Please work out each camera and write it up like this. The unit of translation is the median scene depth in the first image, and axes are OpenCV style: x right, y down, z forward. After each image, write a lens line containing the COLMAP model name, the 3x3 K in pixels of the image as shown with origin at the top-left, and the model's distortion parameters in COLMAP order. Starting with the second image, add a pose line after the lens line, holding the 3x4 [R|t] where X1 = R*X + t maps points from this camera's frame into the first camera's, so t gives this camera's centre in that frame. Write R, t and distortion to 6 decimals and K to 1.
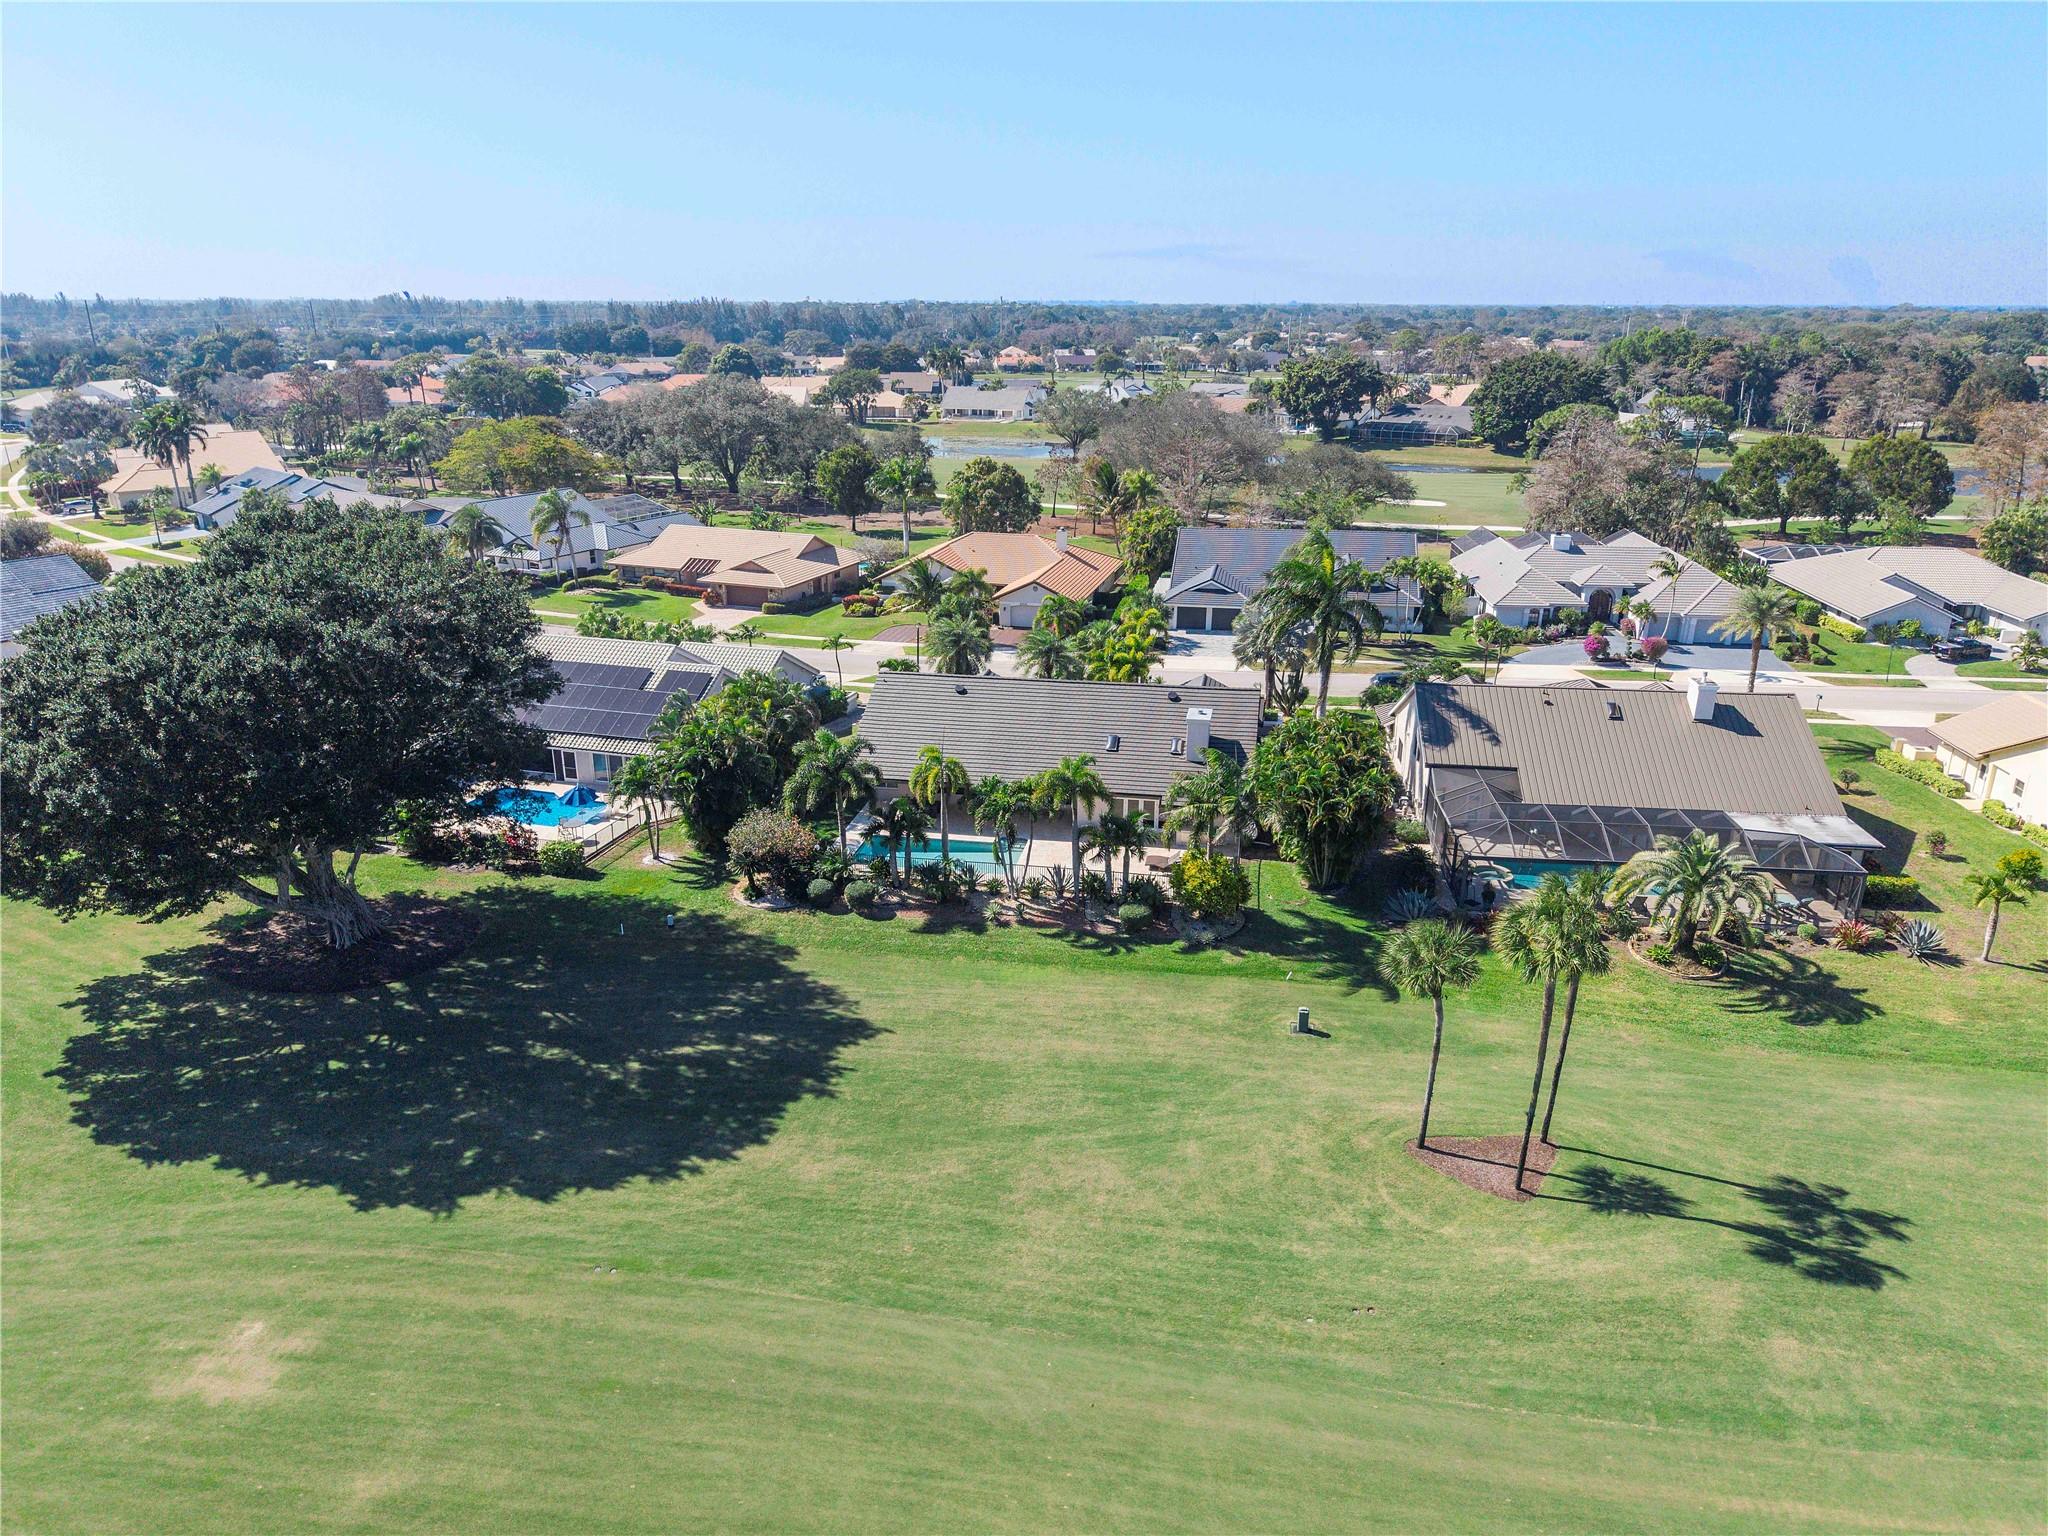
lens RADIAL K [[1398.4, 0, 1024.0], [0, 1398.4, 768.0], [0, 0, 1]] dist [0.002037, 0.001415]
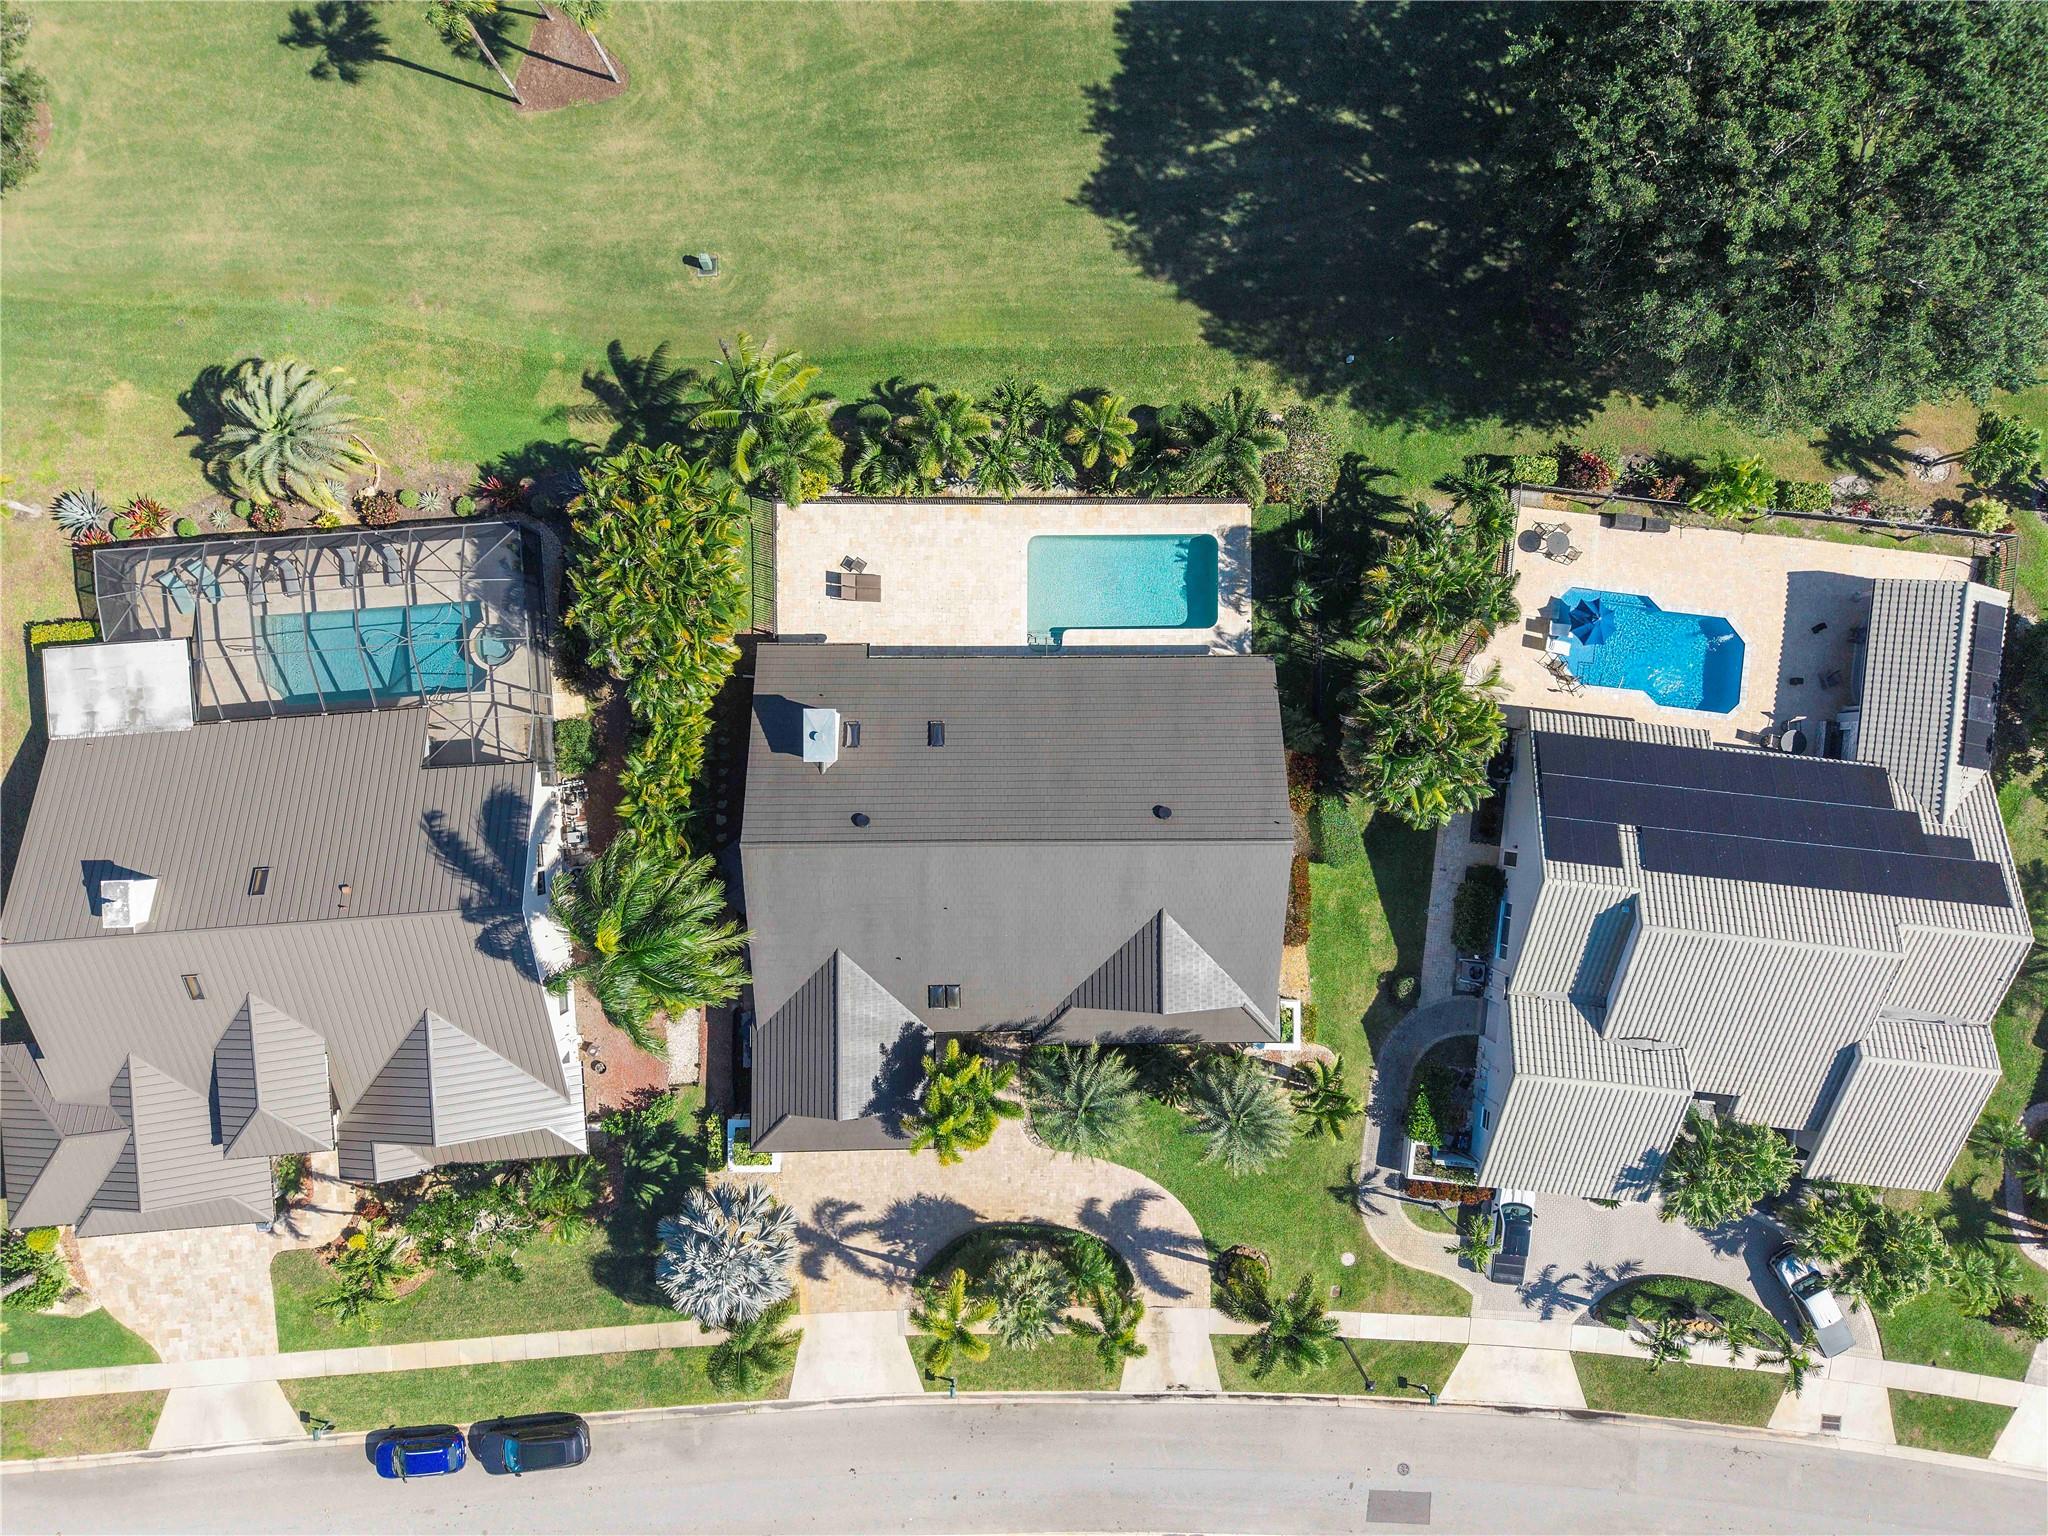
lens RADIAL K [[1397.9, 0, 1025.6], [0, 1397.9, 778.3], [0, 0, 1]] dist [-0.002916, -0.002678]
pose [[-0.981981, 0.186151, -0.032562, 0.053970], [-0.091228, -0.316062, 0.944342, -0.866894], [0.165499, 0.930297, 0.327349, 0.900901]]
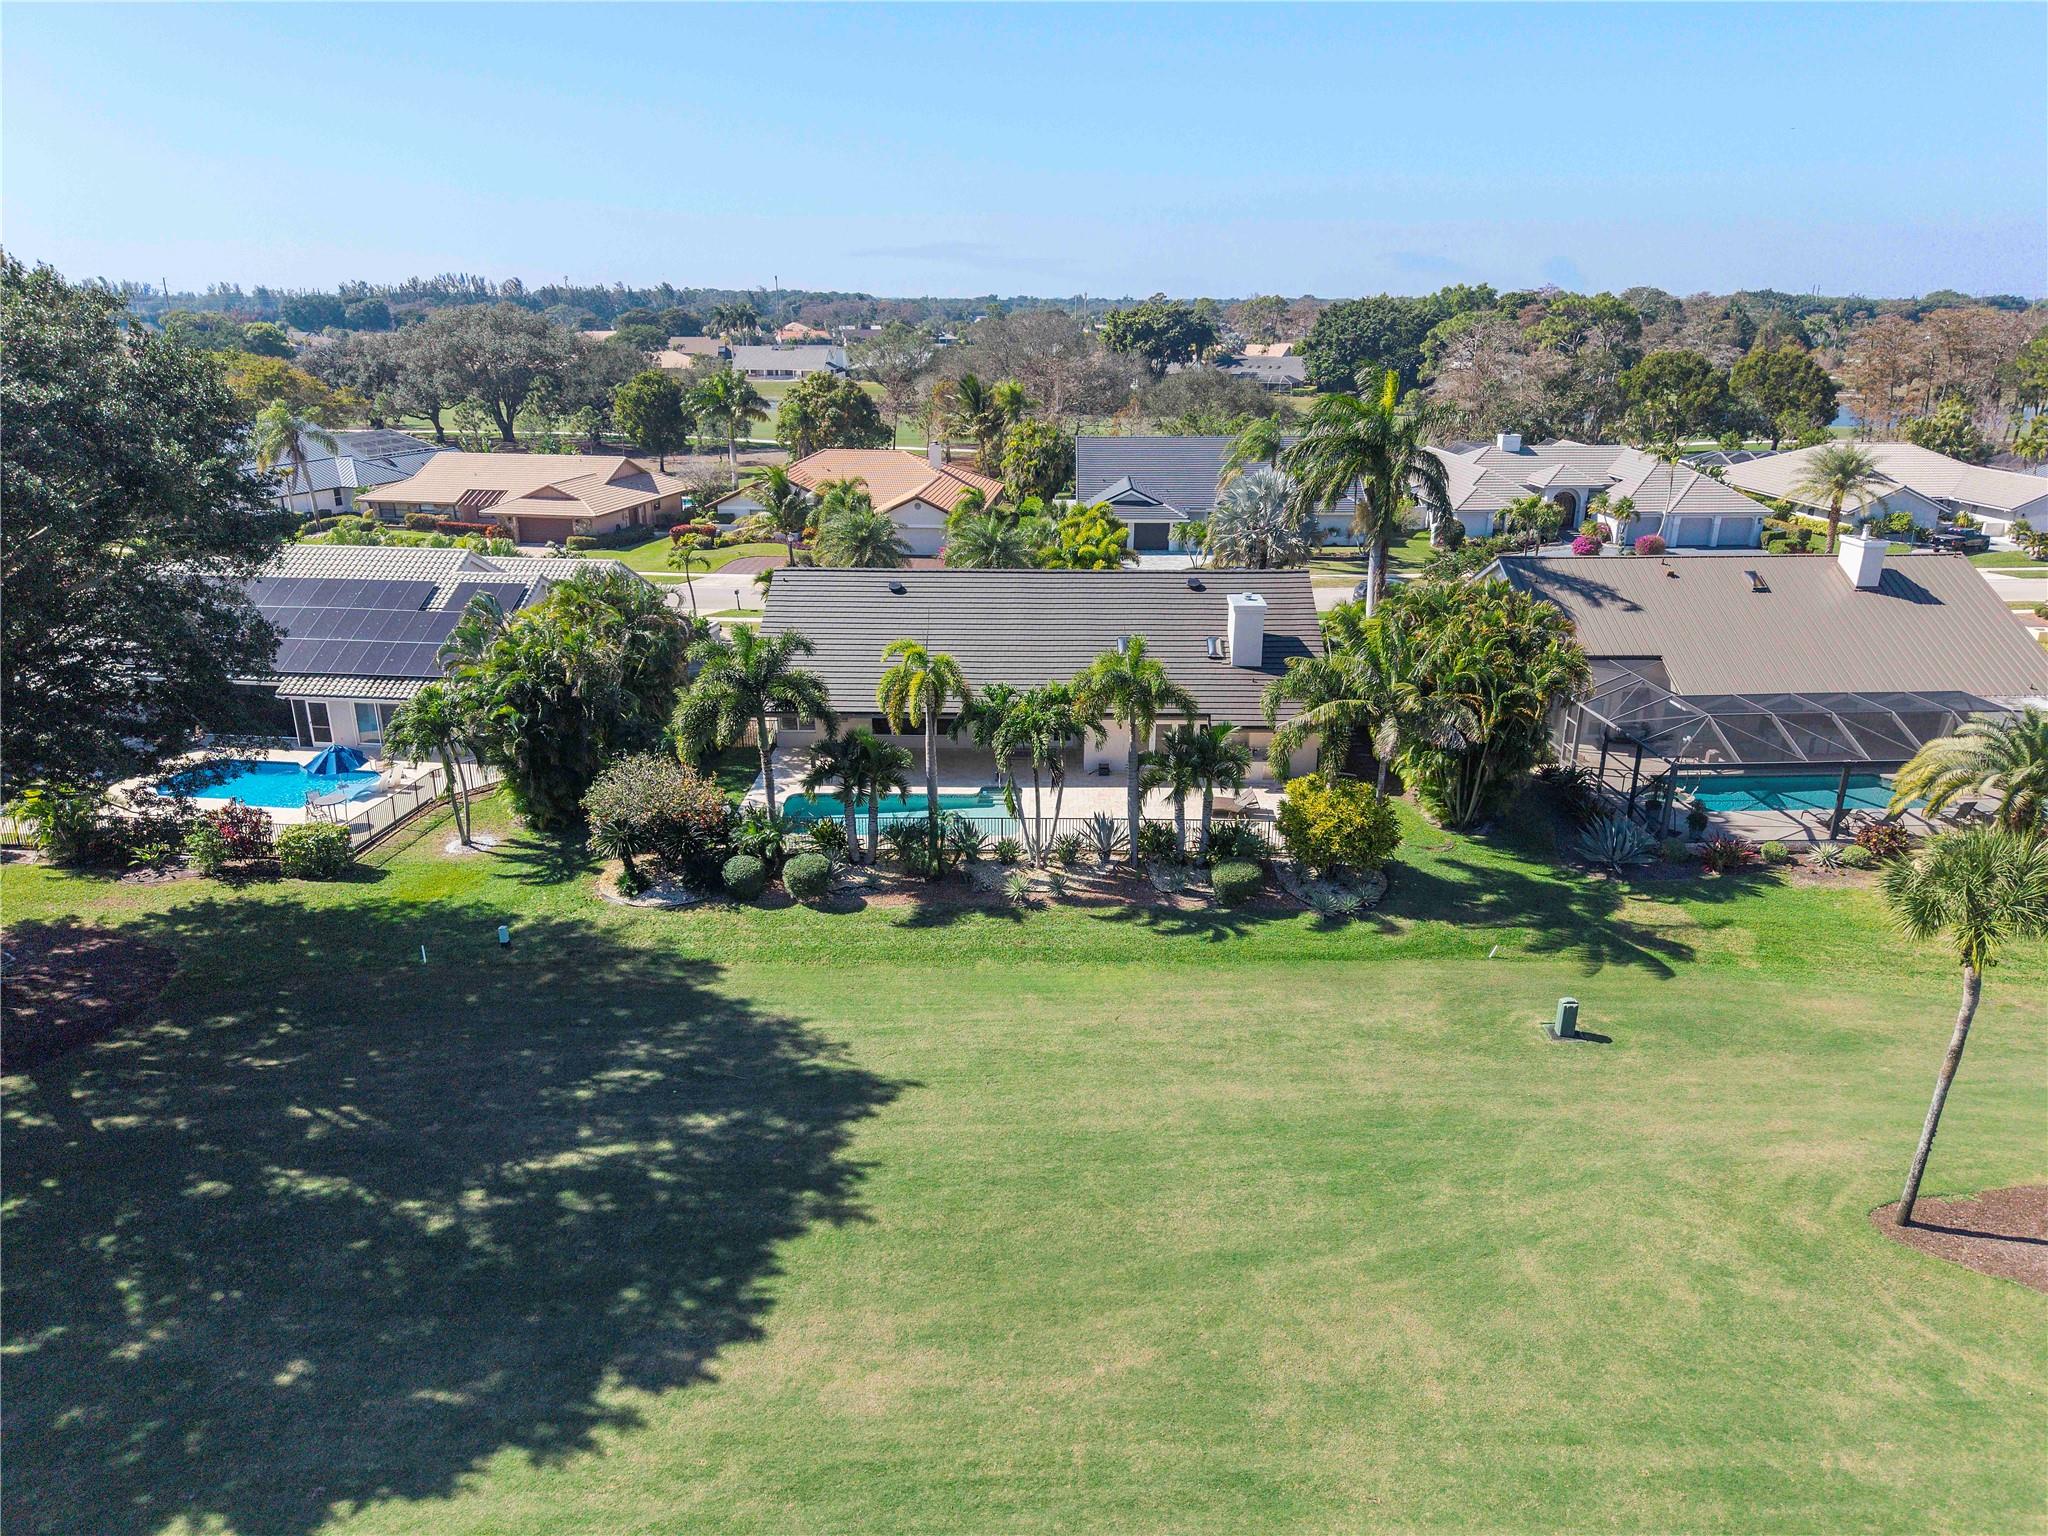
lens RADIAL K [[1397.9, 0, 1025.6], [0, 1397.9, 778.3], [0, 0, 1]] dist [-0.002916, -0.002678]
pose [[0.987152, -0.052275, 0.150993, -0.113112], [0.051073, 0.998625, 0.011832, 0.043376], [-0.151404, -0.003968, 0.988464, 0.348141]]
